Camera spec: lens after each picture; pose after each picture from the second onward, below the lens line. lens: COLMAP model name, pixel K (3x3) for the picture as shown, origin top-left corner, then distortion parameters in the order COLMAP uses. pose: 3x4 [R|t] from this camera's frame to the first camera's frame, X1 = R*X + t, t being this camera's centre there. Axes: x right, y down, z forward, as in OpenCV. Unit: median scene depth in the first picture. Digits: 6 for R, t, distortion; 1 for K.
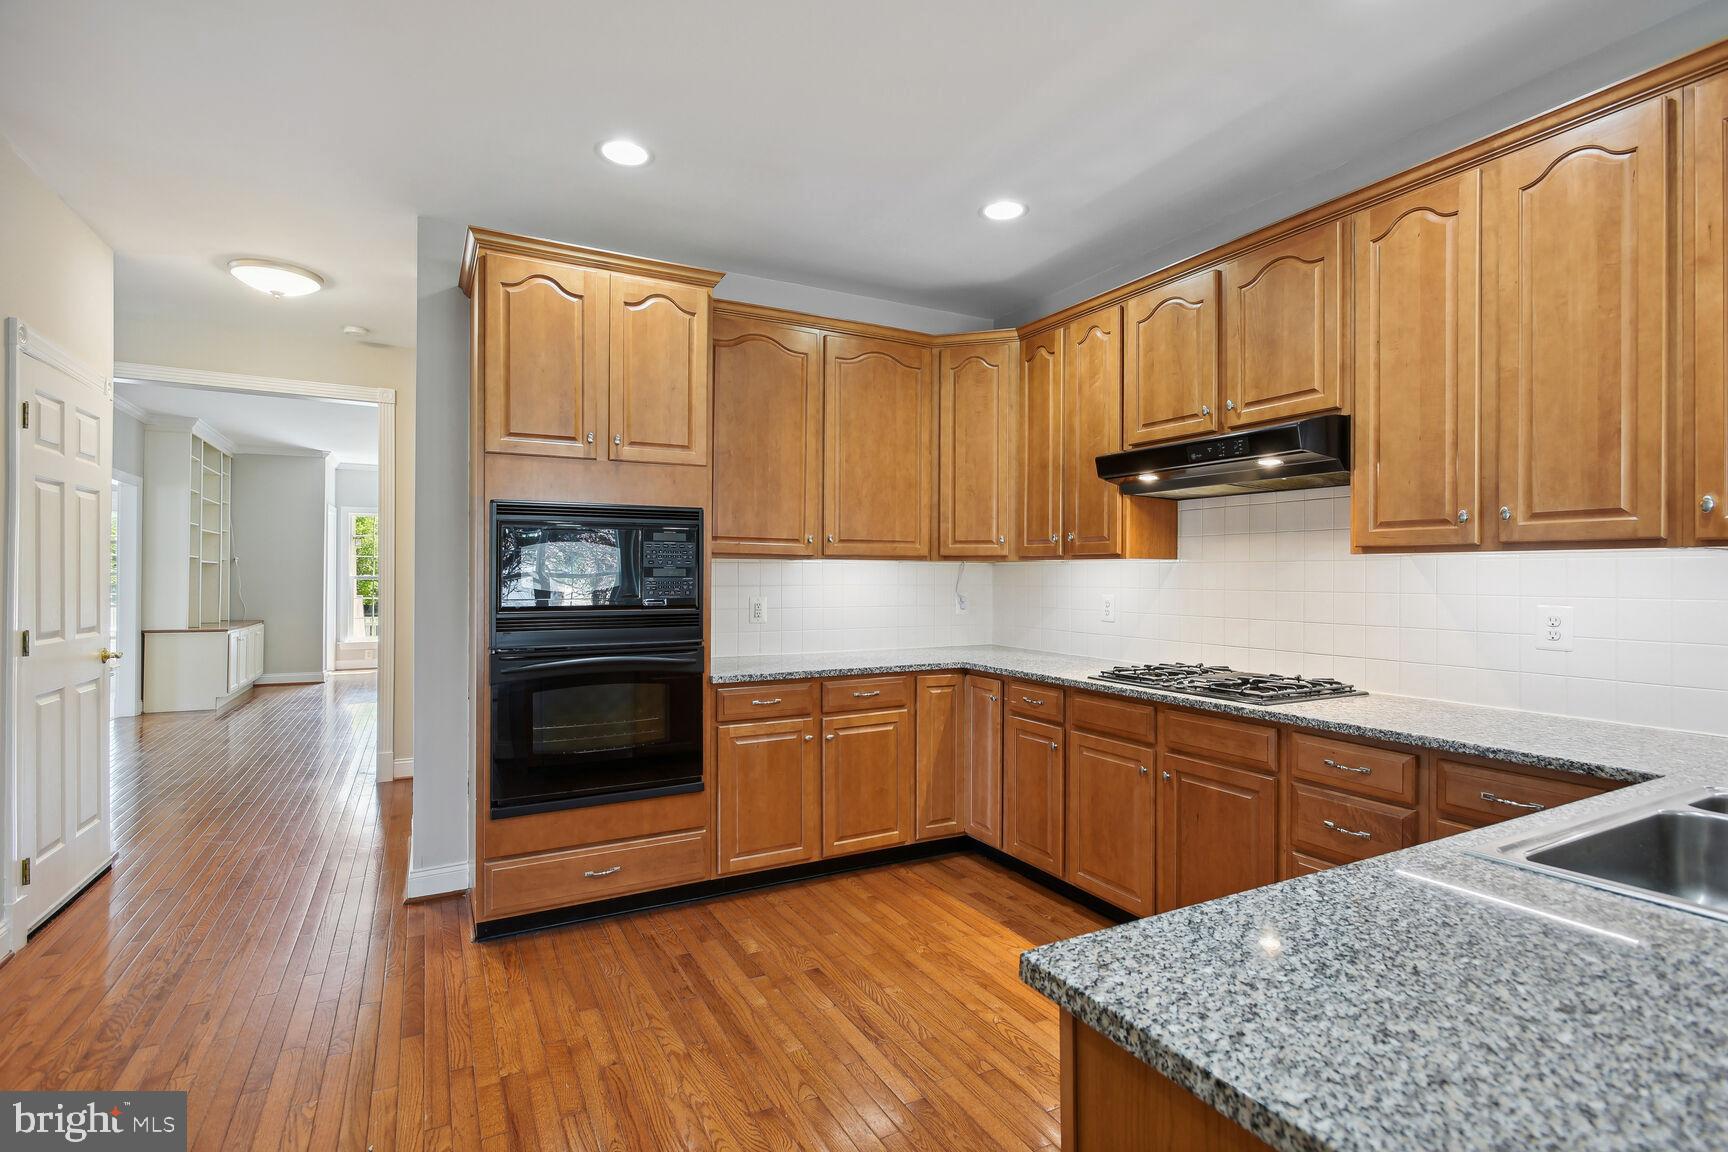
lens RADIAL K [[811.4, 0, 865.8], [0, 811.4, 572.1], [0, 0, 1]] dist [0.001033, 0.001347]
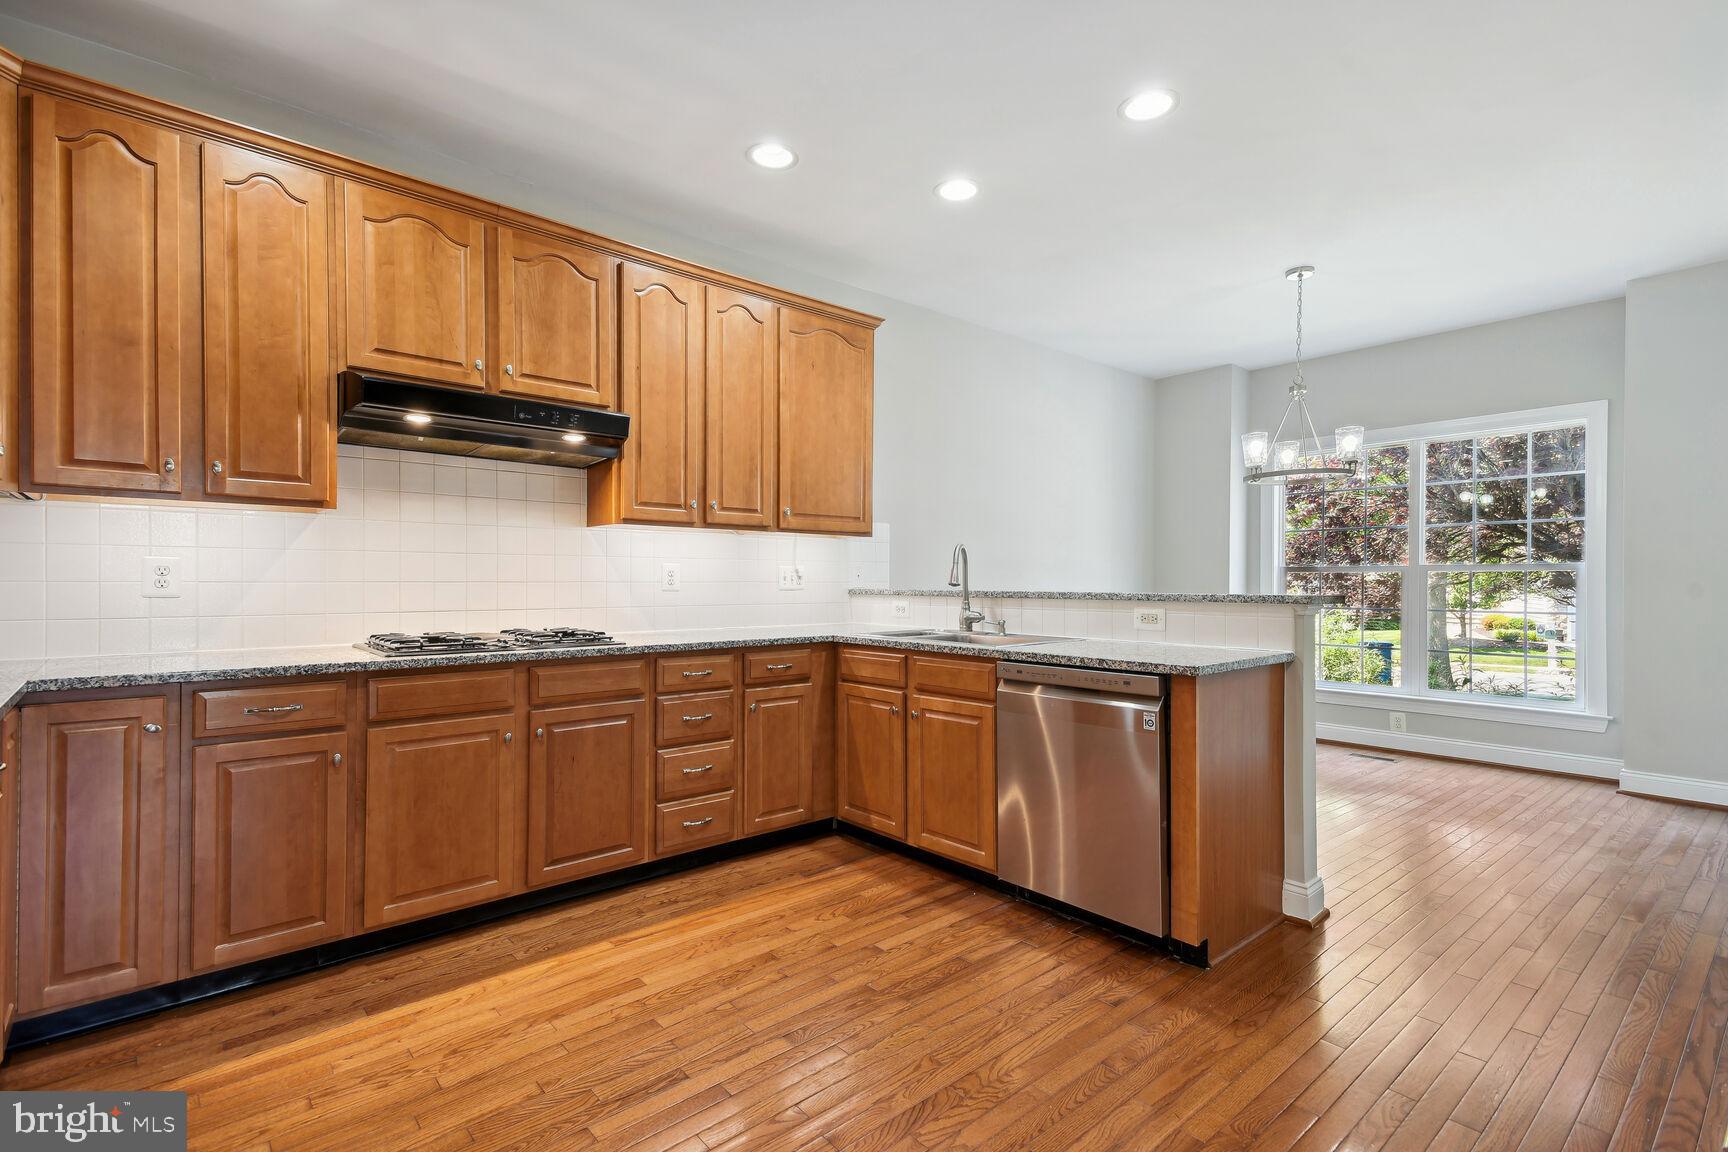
lens RADIAL K [[830.3, 0, 864.0], [0, 830.3, 576.0], [0, 0, 1]] dist [0.002554, 0.001004]
pose [[-0.229825, -0.007984, 0.973199, -0.702923], [-0.016720, 0.999851, 0.004254, 0.044306], [-0.973088, -0.015294, -0.229924, 0.835765]]
